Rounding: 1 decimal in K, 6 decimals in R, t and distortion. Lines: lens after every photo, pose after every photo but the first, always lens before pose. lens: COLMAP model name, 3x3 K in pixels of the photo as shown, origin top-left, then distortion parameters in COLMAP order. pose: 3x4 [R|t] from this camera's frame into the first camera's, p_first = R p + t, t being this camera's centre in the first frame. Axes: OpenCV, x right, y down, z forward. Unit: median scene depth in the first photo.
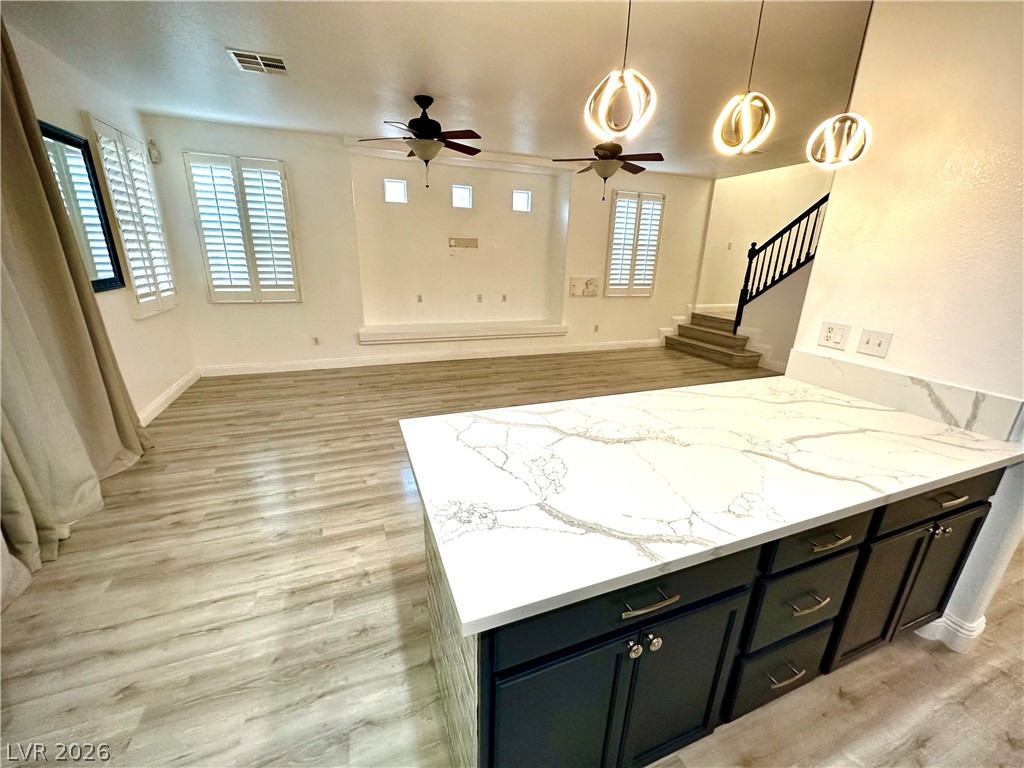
lens RADIAL K [[407.9, 0, 512.7], [0, 407.9, 381.2], [0, 0, 1]] dist [-0.002557, 0.000346]
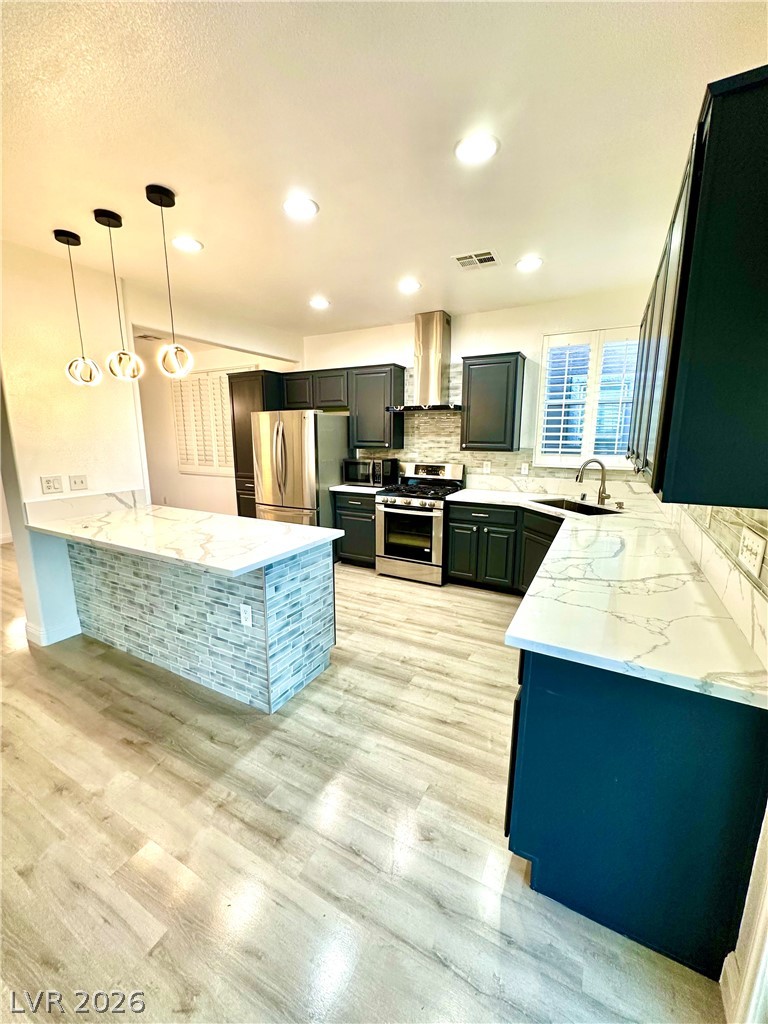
lens RADIAL K [[407.9, 0, 383.6], [0, 407.9, 511.2], [0, 0, 1]] dist [-0.002557, 0.000346]
pose [[-0.643900, -0.168464, 0.746333, -1.471711], [0.217599, 0.894856, 0.389723, -0.449323], [-0.733514, 0.413344, -0.539540, 1.255084]]
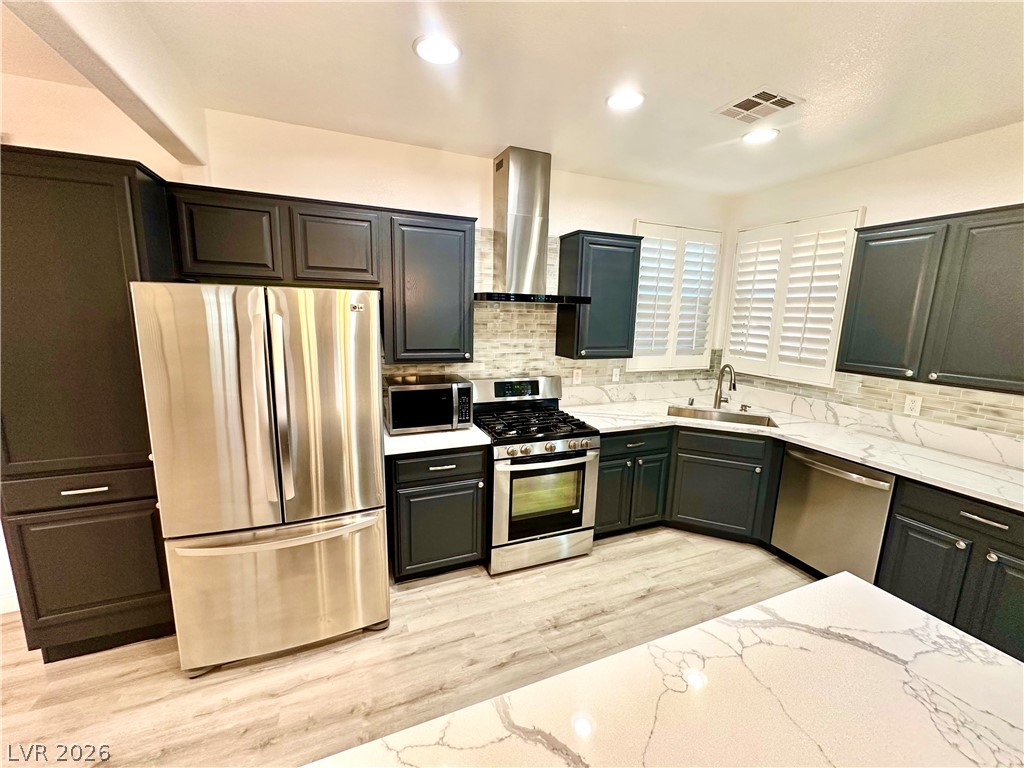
lens RADIAL K [[407.9, 0, 510.2], [0, 407.9, 383.1], [0, 0, 1]] dist [-0.002557, 0.000346]
pose [[-0.998607, -0.048621, -0.020507, 0.690719], [-0.052558, 0.881706, 0.468863, -0.444904], [-0.004715, 0.469288, -0.883033, 1.031847]]
